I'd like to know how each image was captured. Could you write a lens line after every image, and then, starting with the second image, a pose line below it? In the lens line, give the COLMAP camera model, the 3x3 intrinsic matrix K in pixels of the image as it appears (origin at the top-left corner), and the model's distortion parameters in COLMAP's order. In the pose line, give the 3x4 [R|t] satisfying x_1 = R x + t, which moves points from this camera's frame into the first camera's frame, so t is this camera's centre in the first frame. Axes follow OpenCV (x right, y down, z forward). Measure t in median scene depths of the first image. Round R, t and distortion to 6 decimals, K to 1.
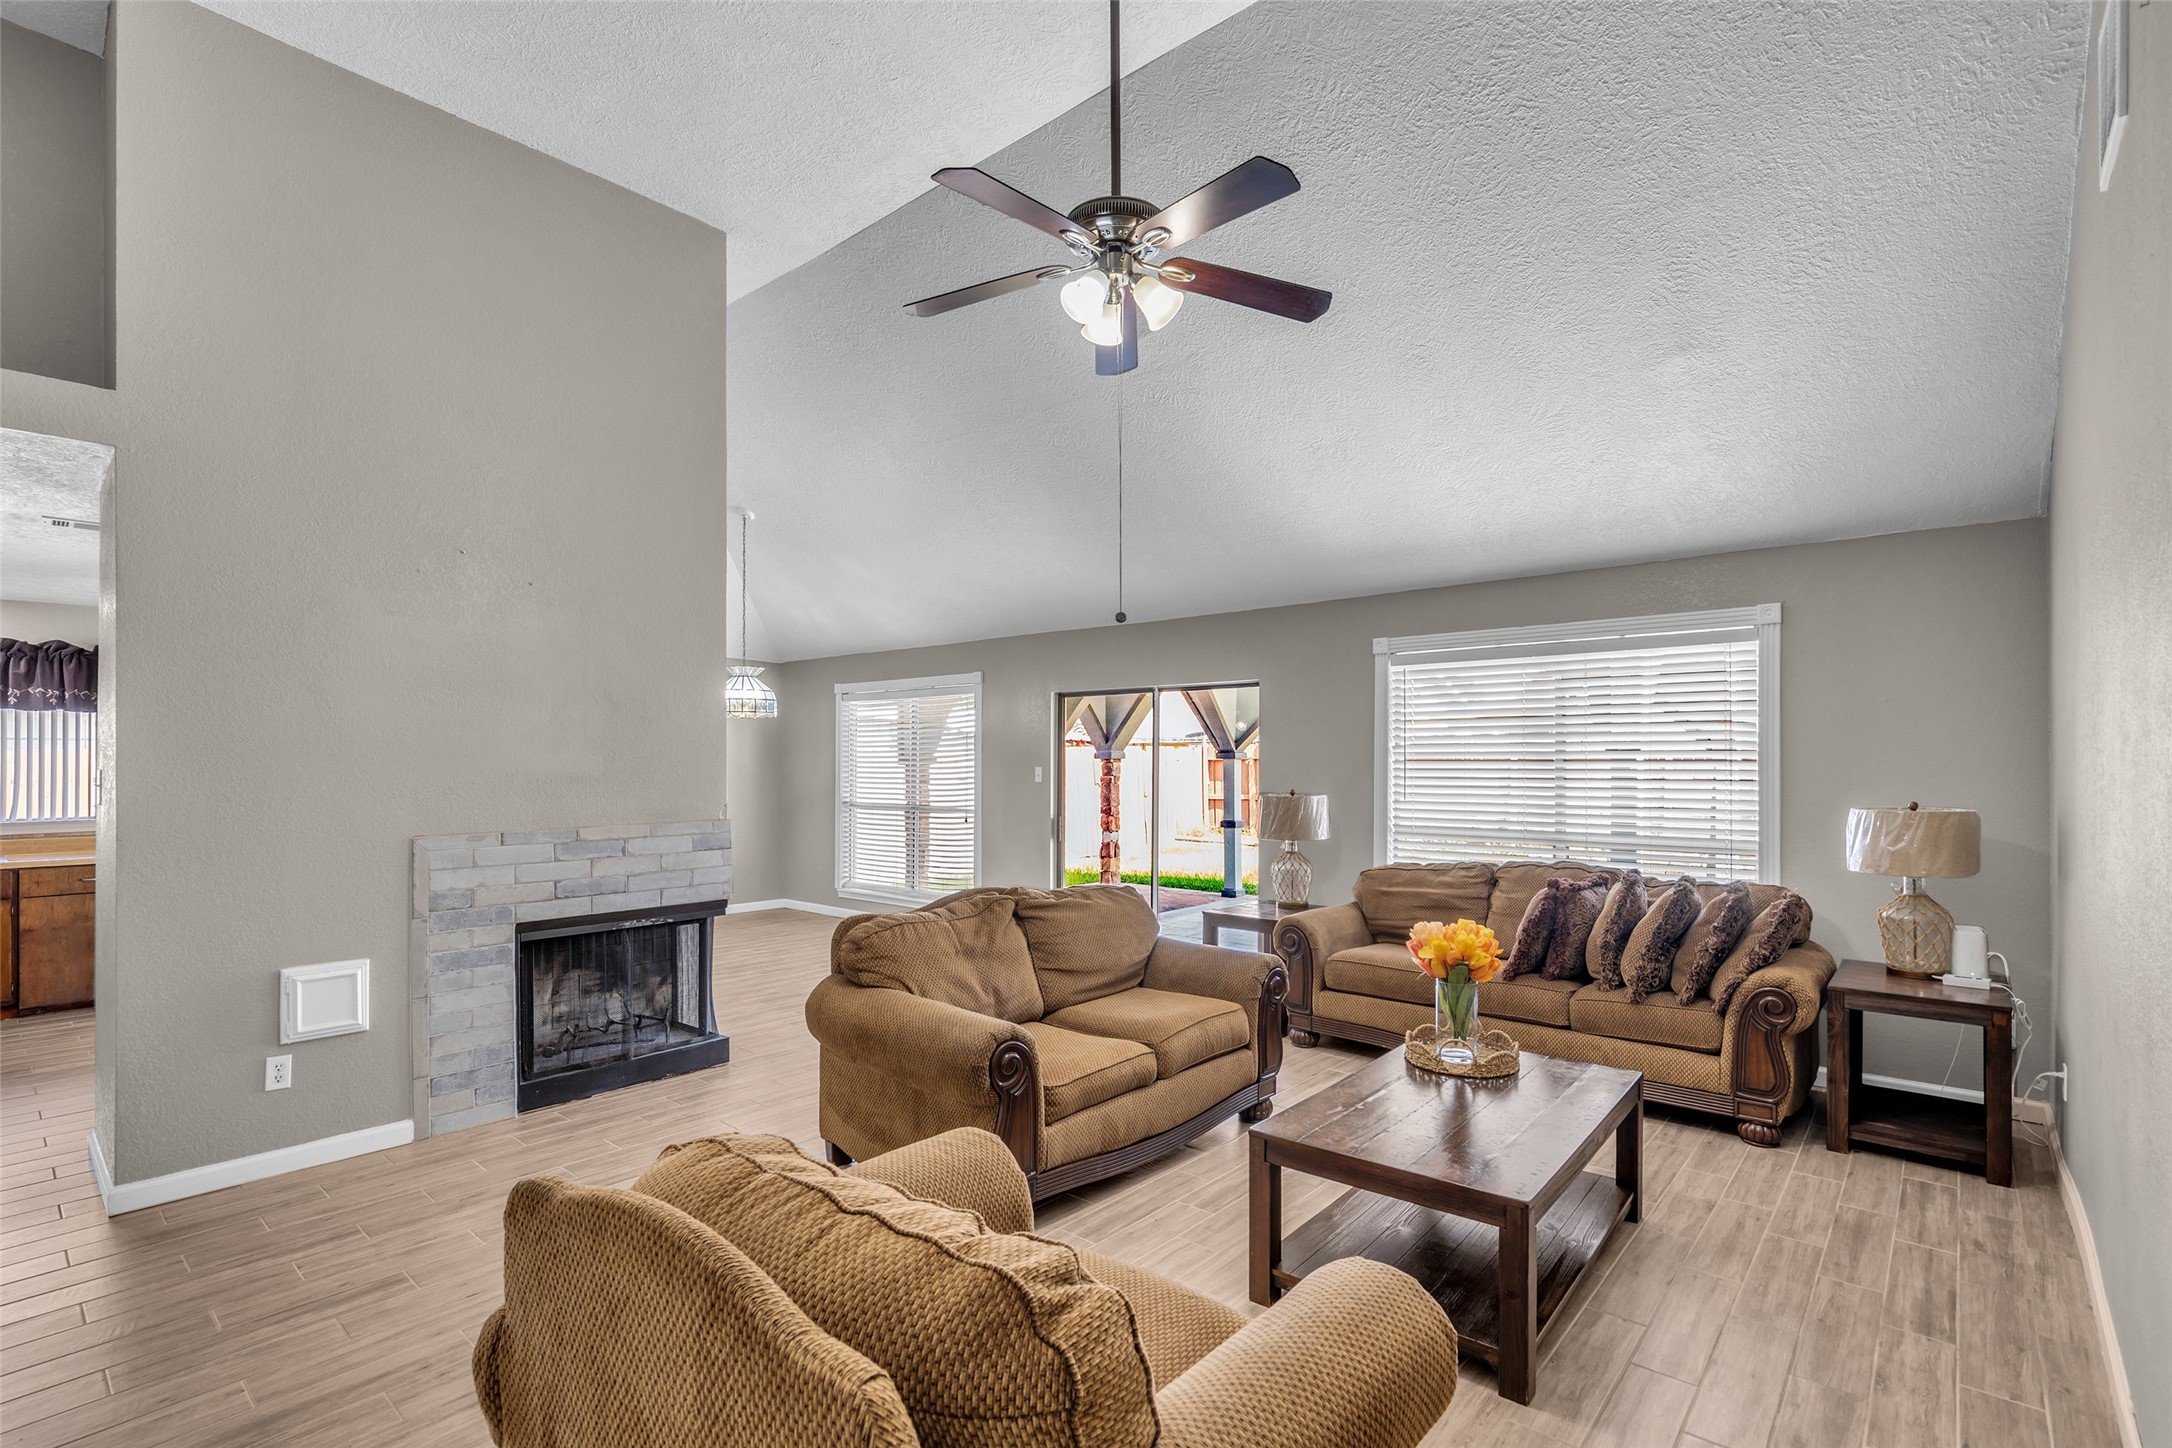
lens RADIAL K [[994.2, 0, 1084.8], [0, 994.2, 758.9], [0, 0, 1]] dist [-0.001835, -0.000164]
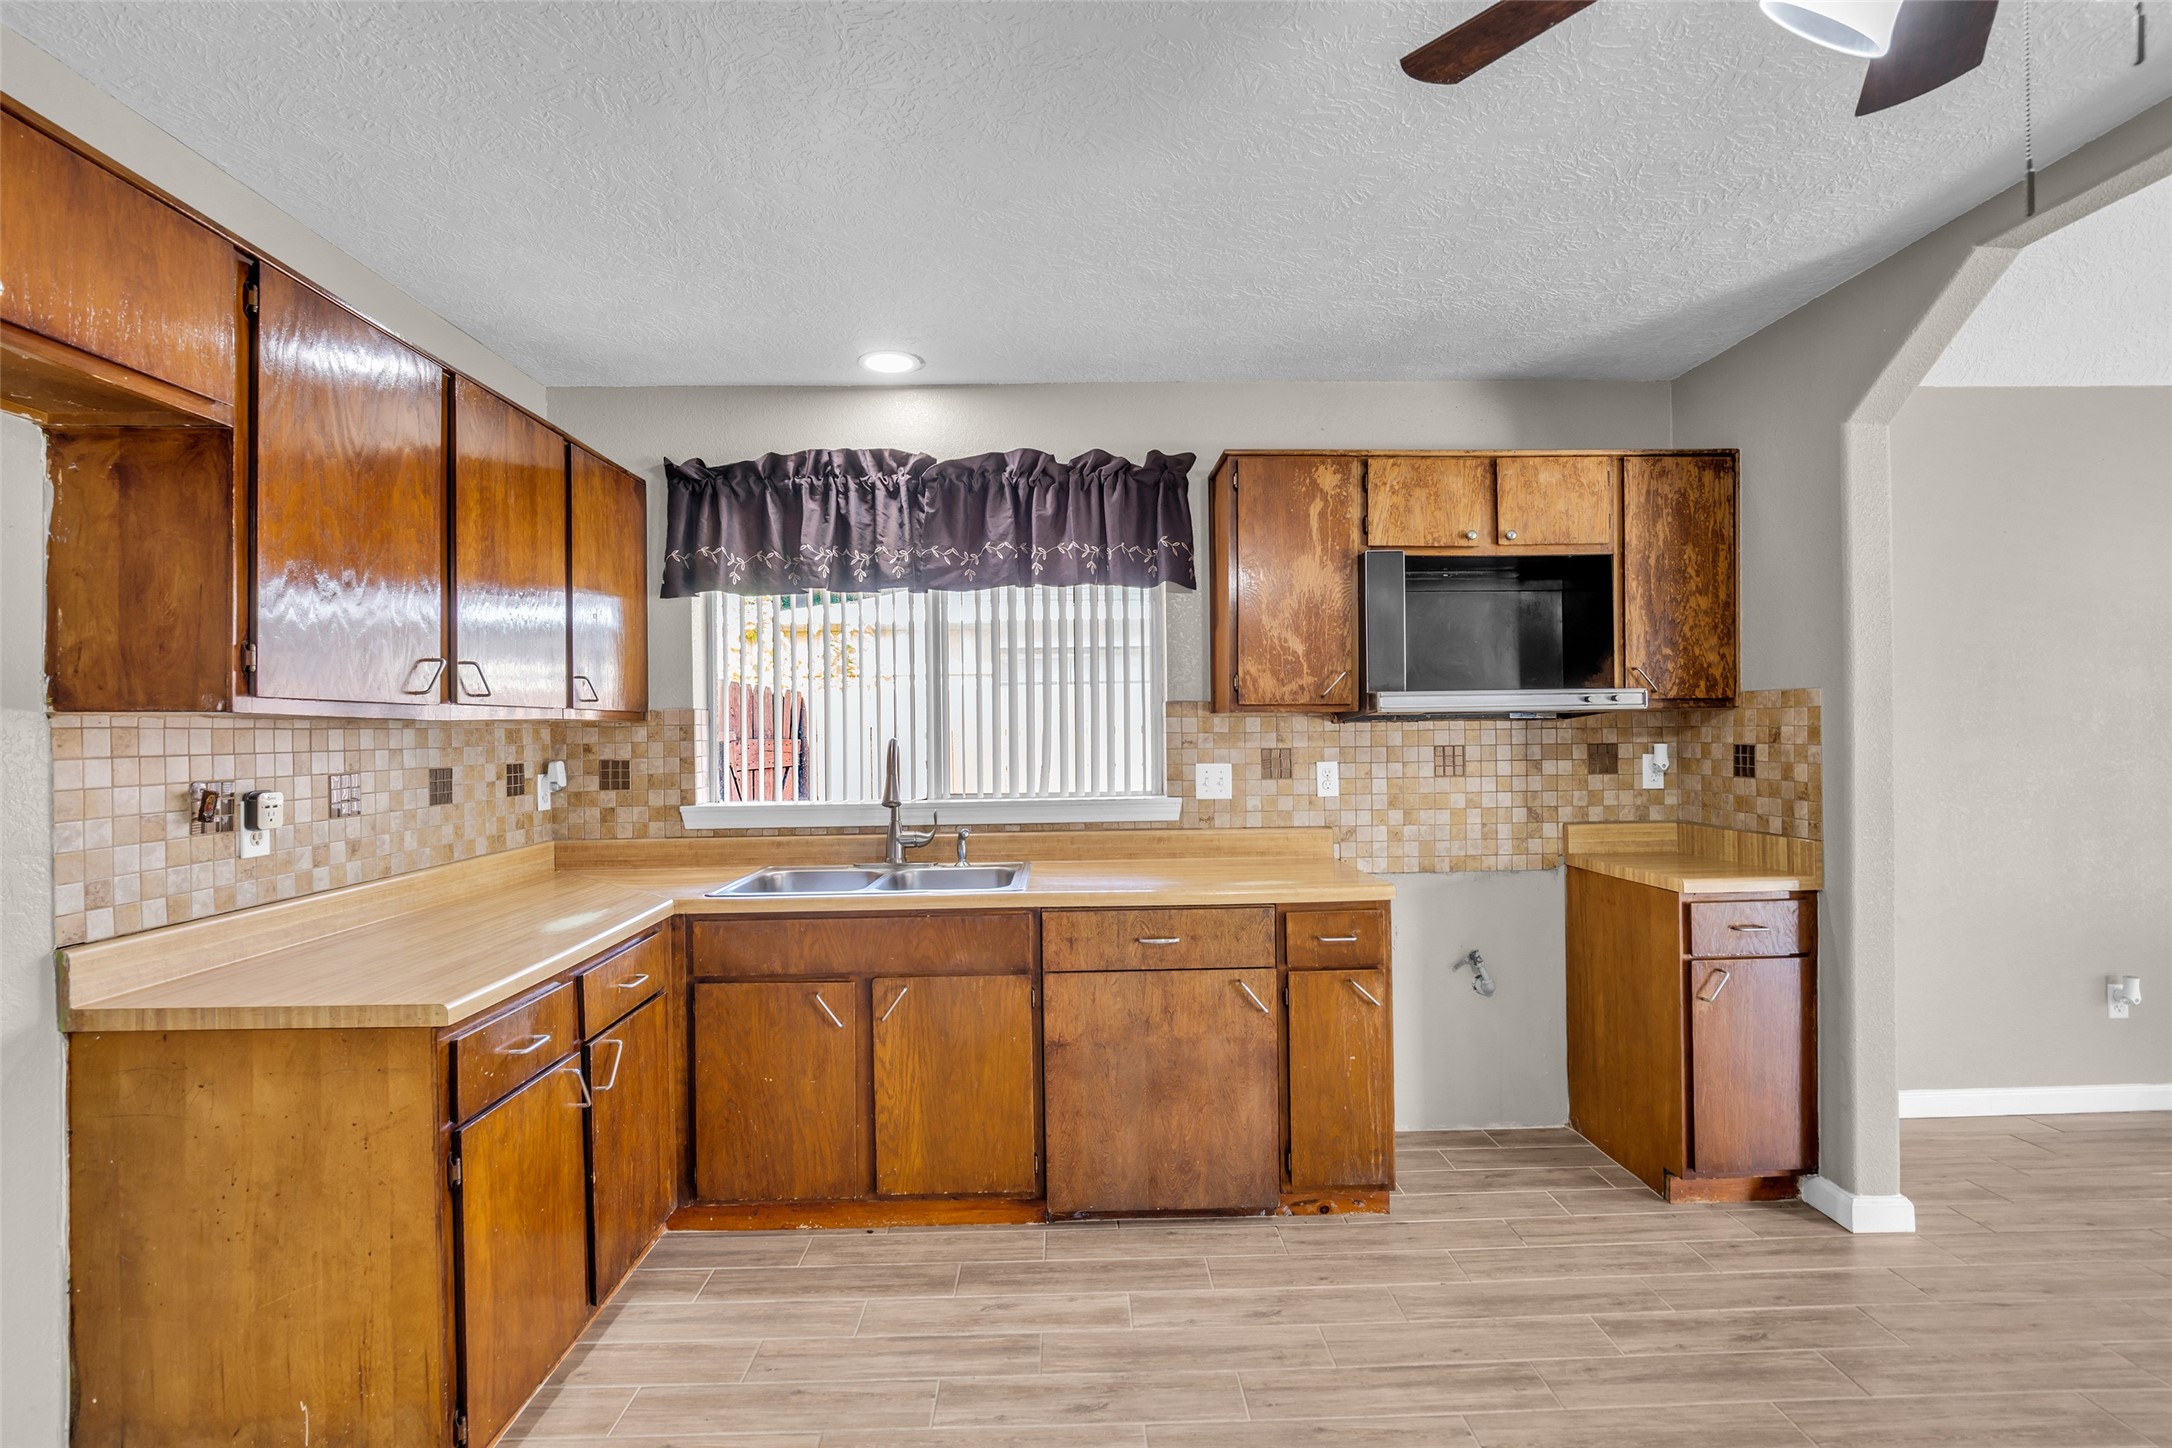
lens RADIAL K [[1009.6, 0, 1088.9], [0, 1009.6, 728.7], [0, 0, 1]] dist [-0.012699, 0.001126]
pose [[0.681508, -0.008852, -0.731757, -0.666228], [0.015023, 0.999885, 0.001896, 0.024901], [0.731656, -0.012286, 0.681563, 0.648693]]
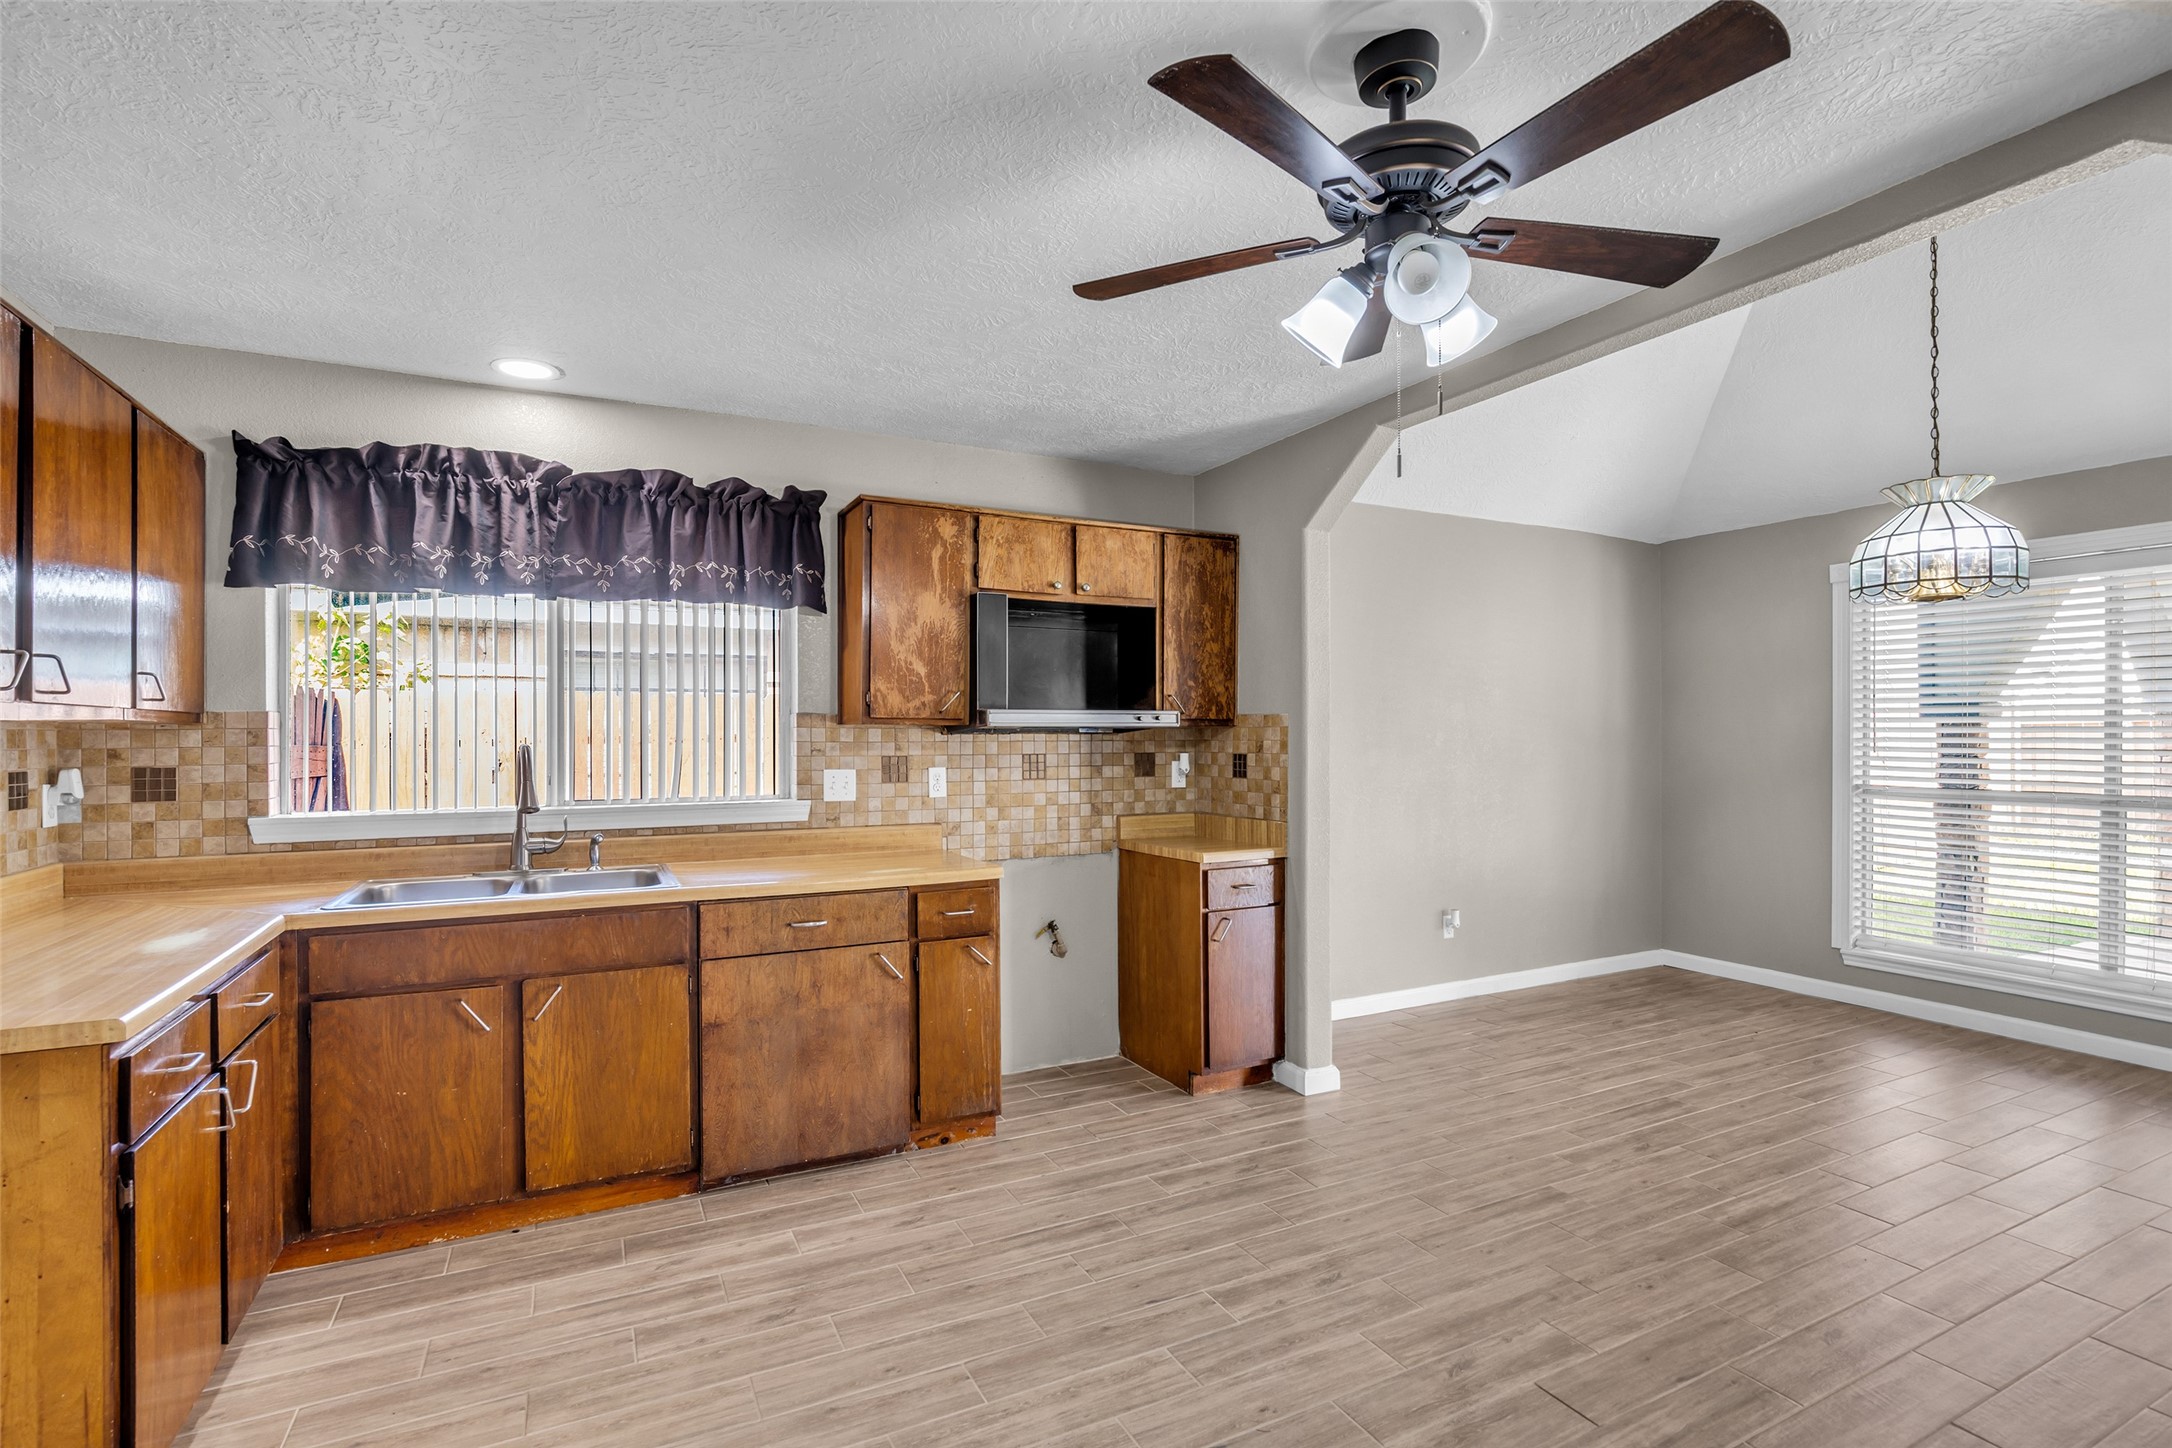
lens RADIAL K [[1005.2, 0, 1082.0], [0, 1005.2, 736.6], [0, 0, 1]] dist [-0.015648, 0.004277]
pose [[0.929441, -0.002113, -0.368965, -0.658492], [0.003528, 0.999989, 0.003161, 0.024513], [0.368954, -0.004240, 0.929438, 0.558453]]
